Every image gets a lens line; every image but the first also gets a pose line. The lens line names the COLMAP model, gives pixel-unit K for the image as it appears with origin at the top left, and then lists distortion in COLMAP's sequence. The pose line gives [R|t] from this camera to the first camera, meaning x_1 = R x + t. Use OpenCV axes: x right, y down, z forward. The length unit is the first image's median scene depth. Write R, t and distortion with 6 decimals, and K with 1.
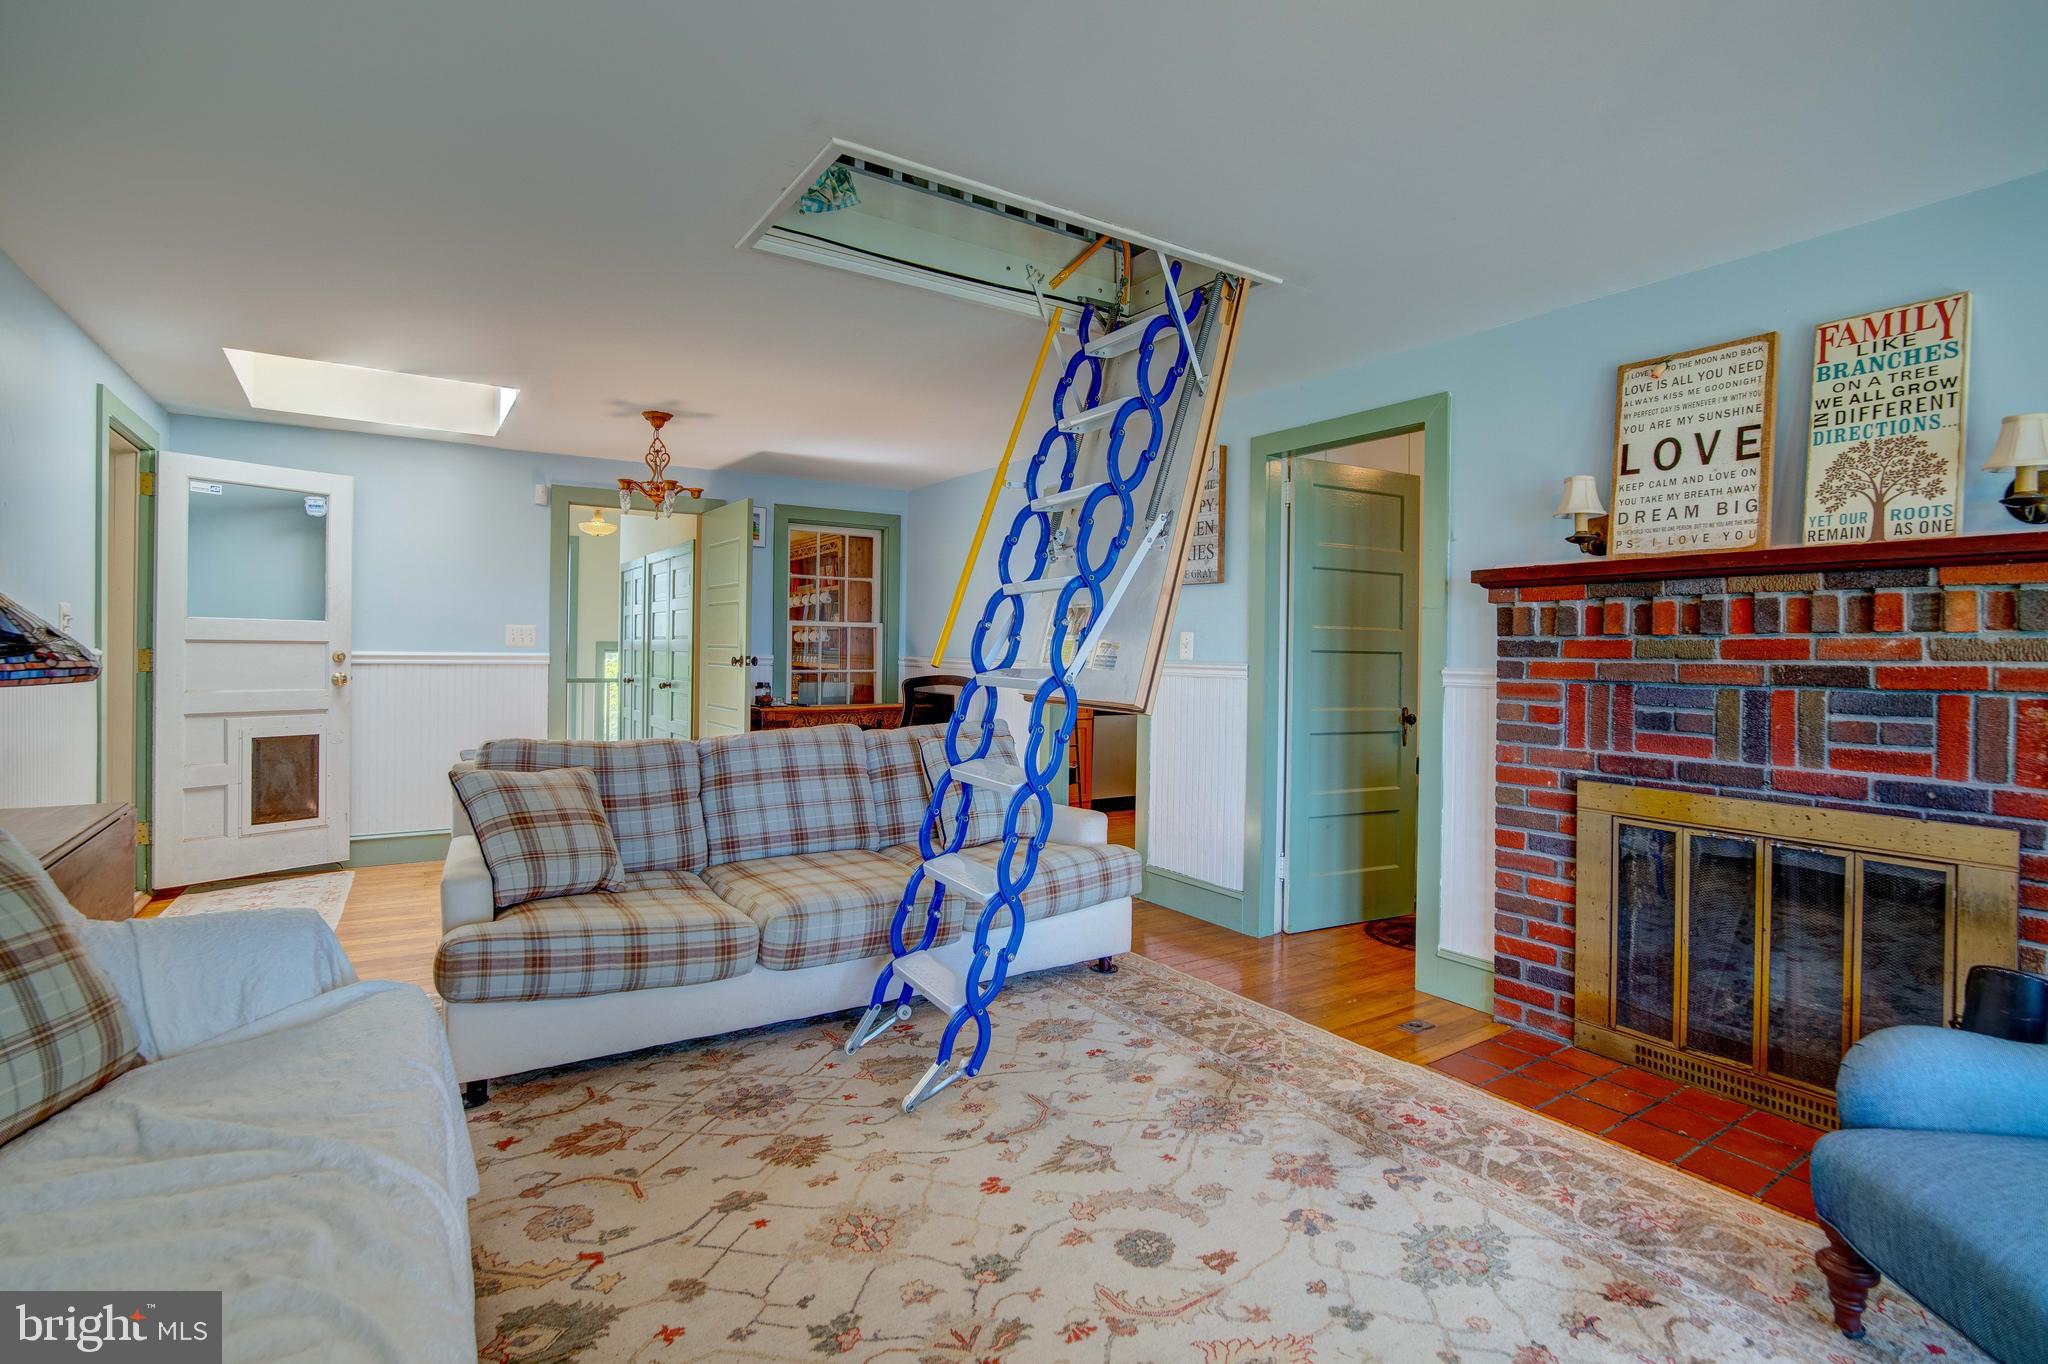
lens RADIAL K [[974.7, 0, 1005.6], [0, 974.7, 649.0], [0, 0, 1]] dist [-0.032999, 0.007438]
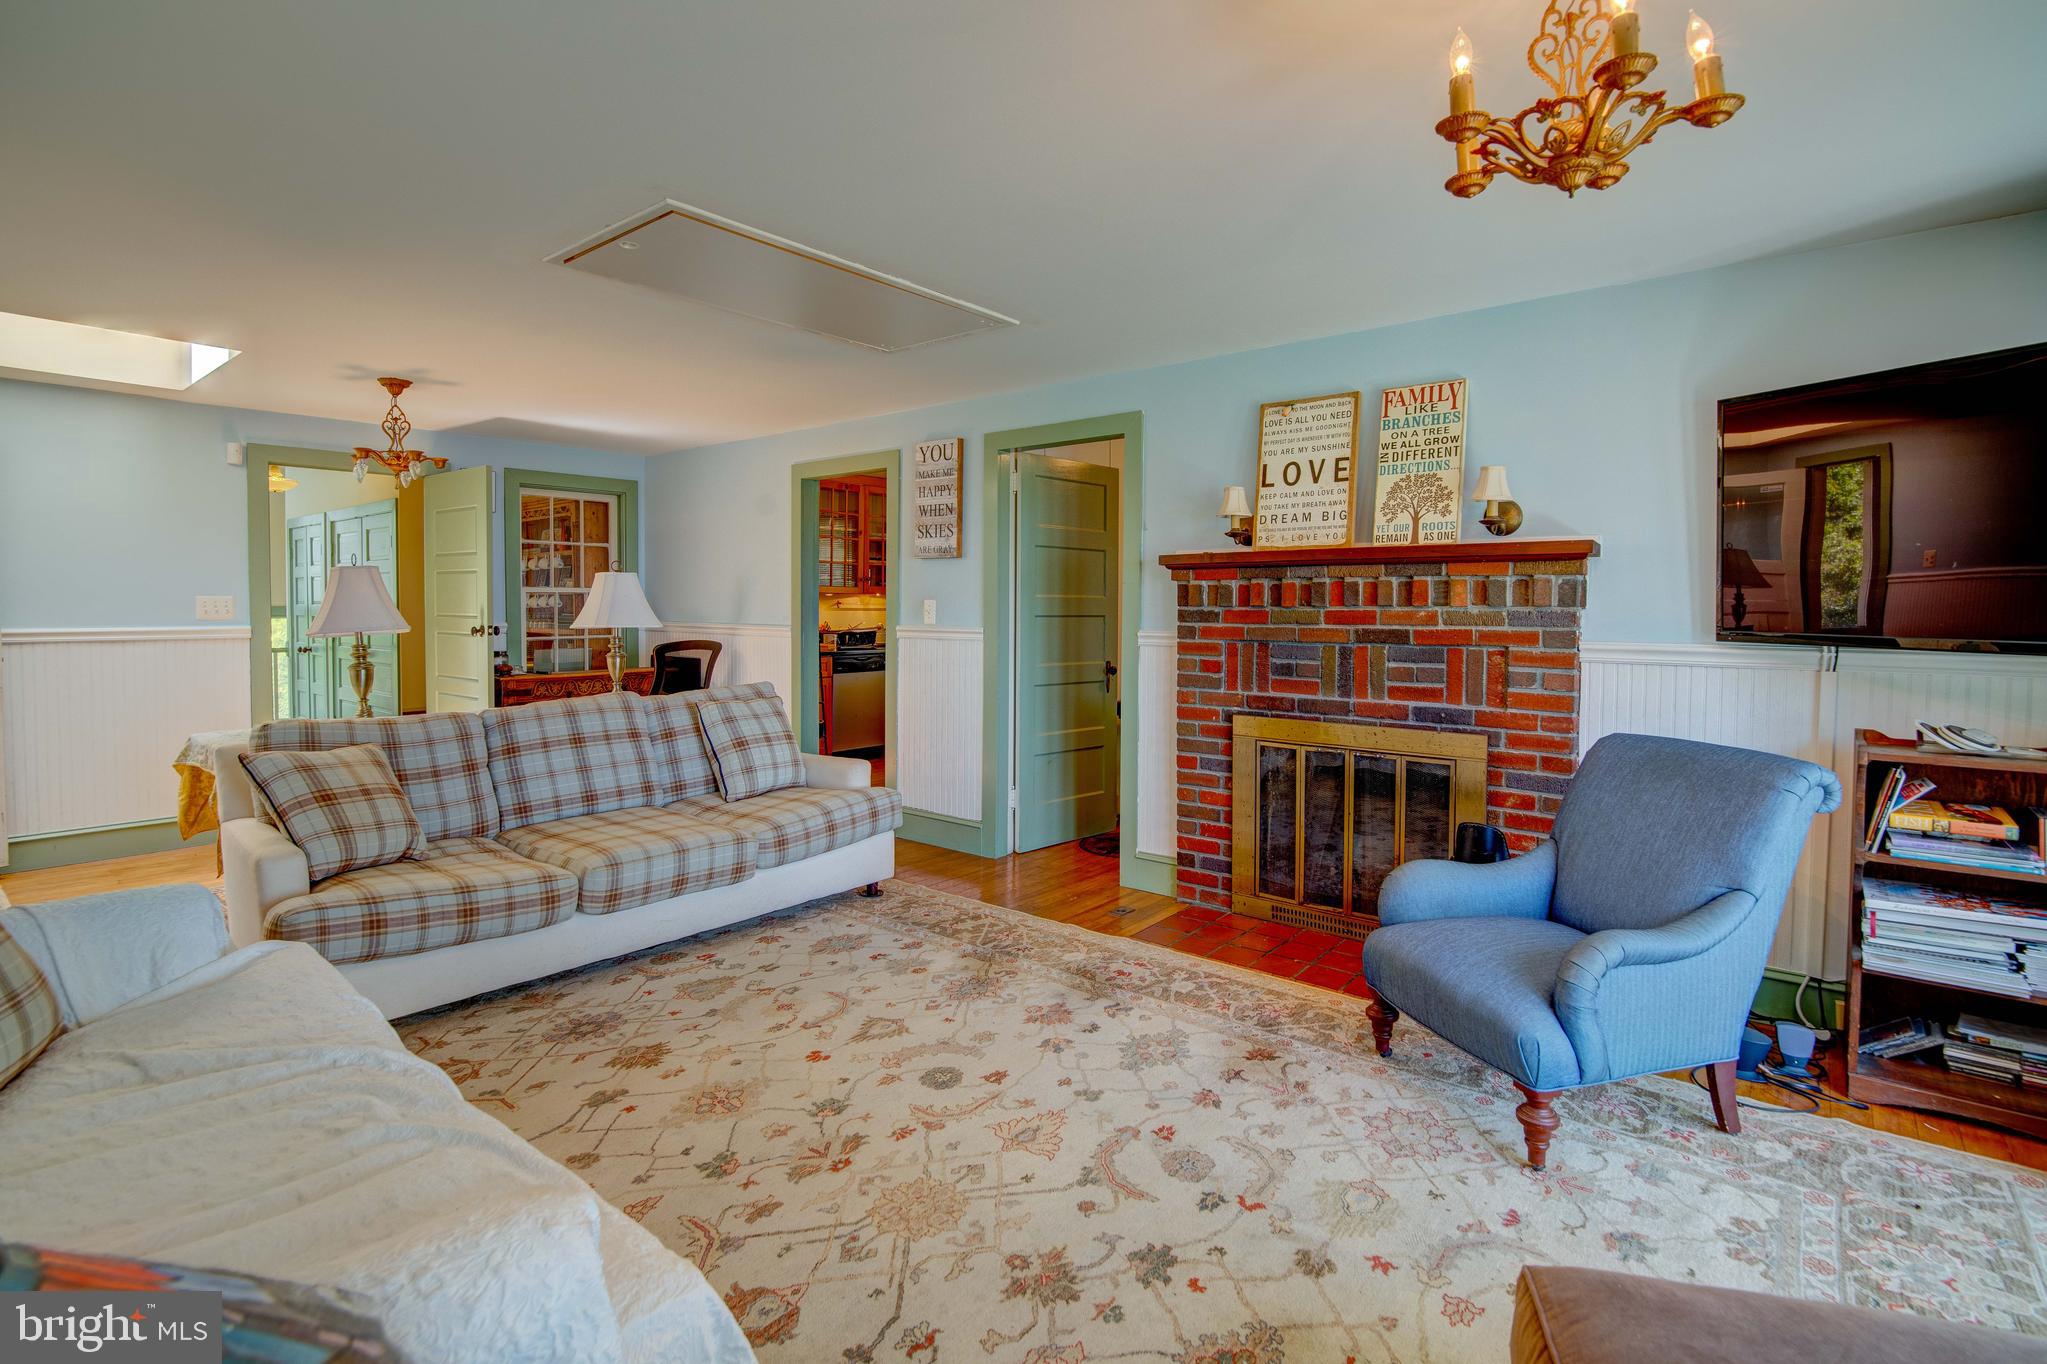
lens RADIAL K [[982.6, 0, 1023.9], [0, 982.6, 636.2], [0, 0, 1]] dist [-0.037291, 0.012267]
pose [[0.950625, -0.019585, 0.309724, -0.109932], [0.008432, 0.999268, 0.037307, -0.028401], [-0.310228, -0.032854, 0.950094, -0.215437]]
